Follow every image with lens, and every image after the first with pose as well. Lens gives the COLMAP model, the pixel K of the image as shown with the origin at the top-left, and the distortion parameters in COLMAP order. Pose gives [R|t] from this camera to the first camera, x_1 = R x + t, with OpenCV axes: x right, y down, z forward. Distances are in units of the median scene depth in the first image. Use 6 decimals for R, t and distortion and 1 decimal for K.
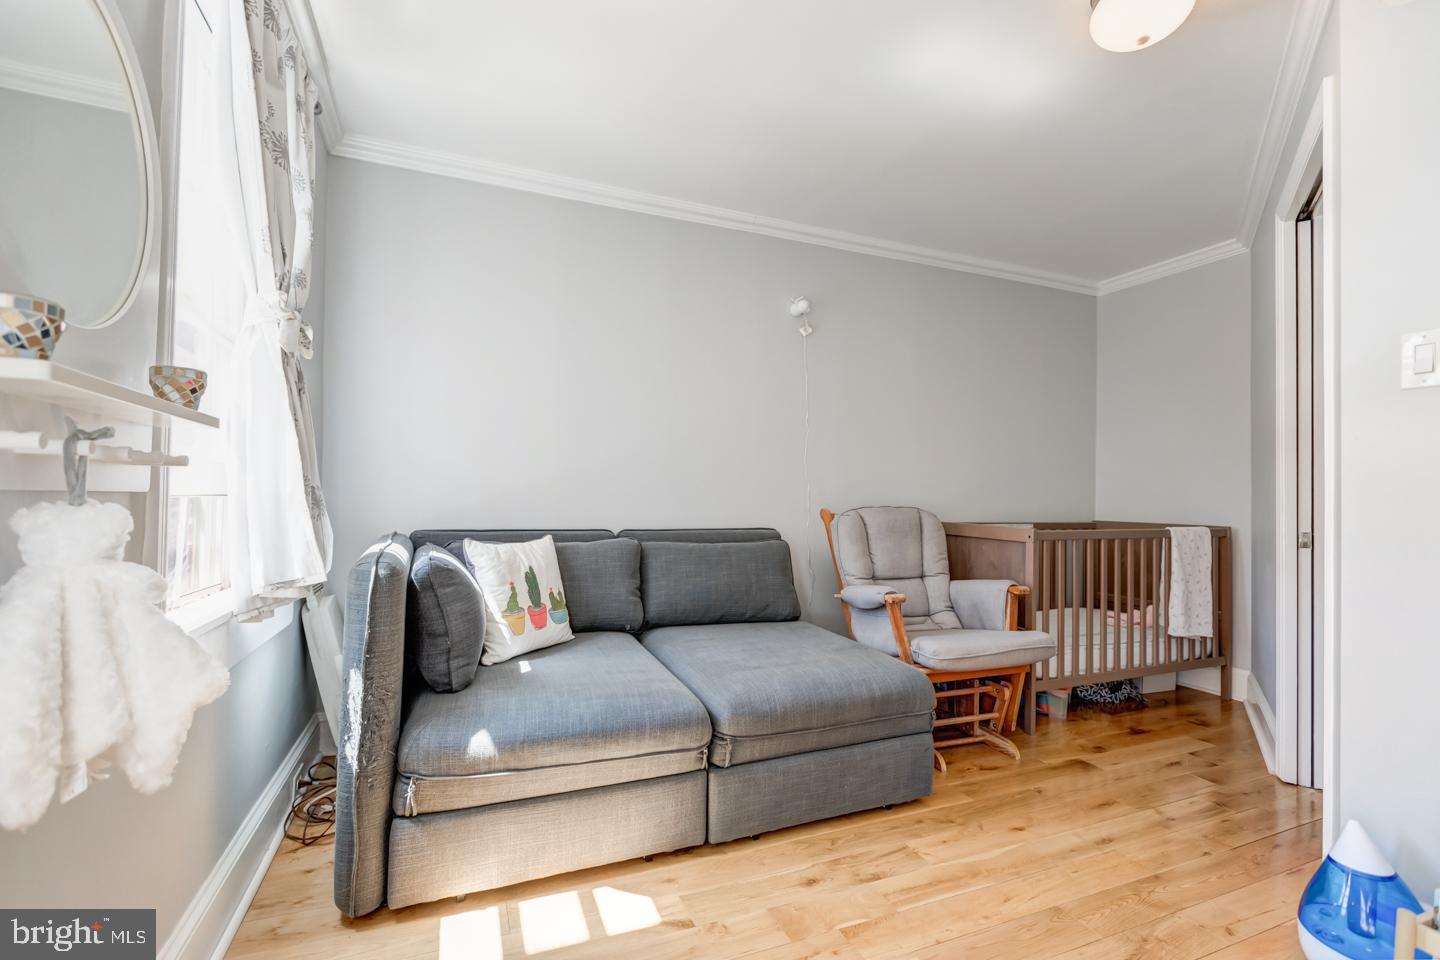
lens RADIAL K [[641.3, 0, 722.5], [0, 641.3, 481.3], [0, 0, 1]] dist [0.001018, -0.000194]
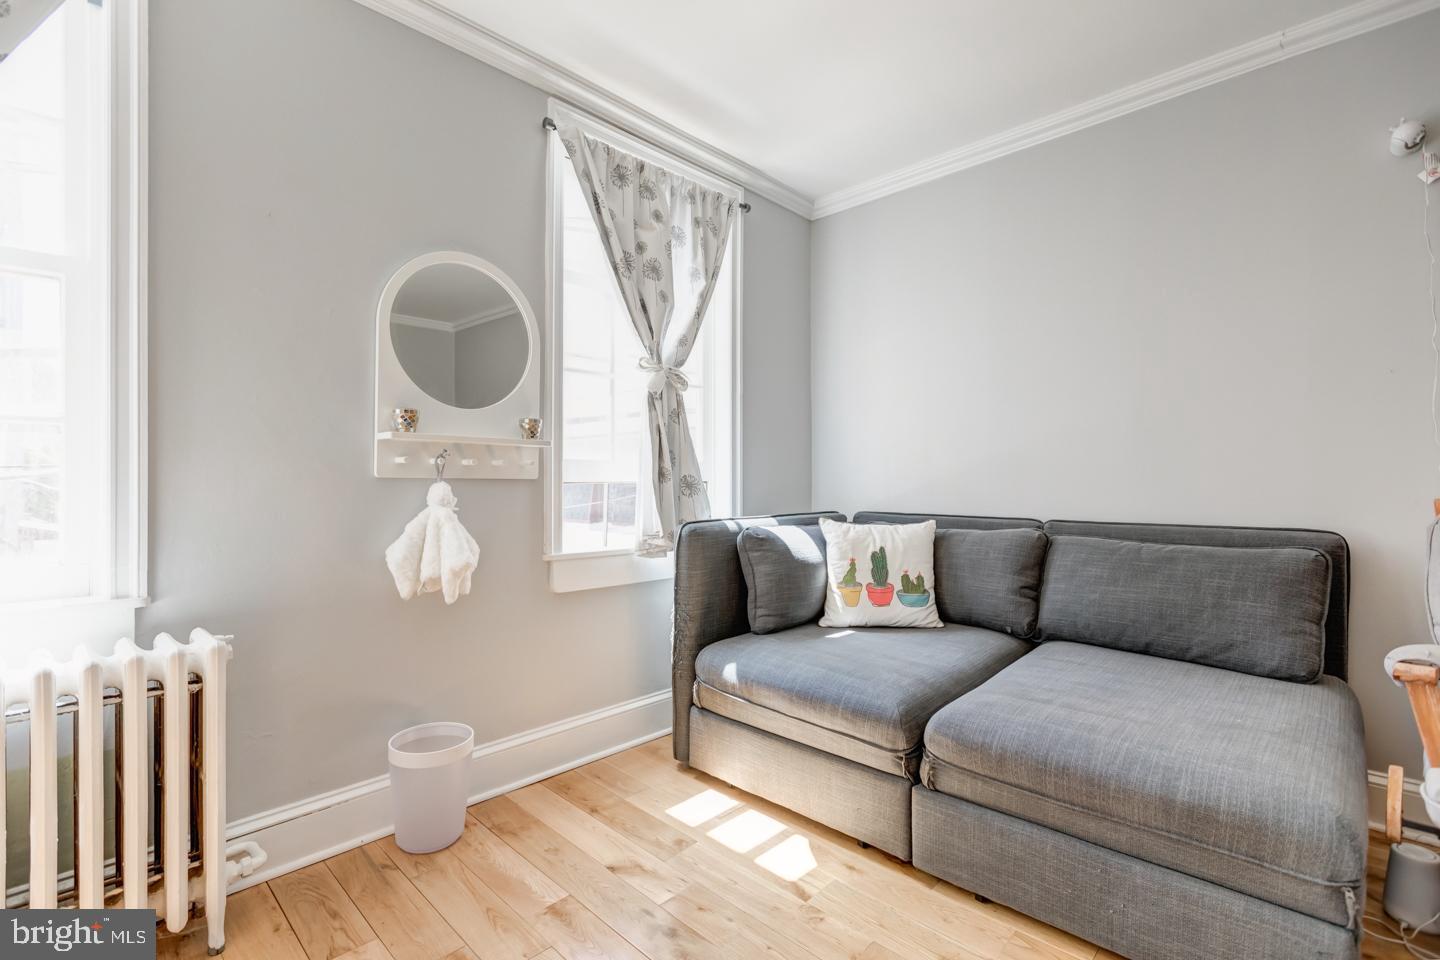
lens RADIAL K [[645.8, 0, 717.7], [0, 645.8, 485.7], [0, 0, 1]] dist [-0.000005, 0.000109]
pose [[0.397985, -0.010978, -0.917326, 0.699826], [0.023744, 0.999717, -0.001663, 0.032819], [0.917085, -0.021120, 0.398133, 0.404575]]
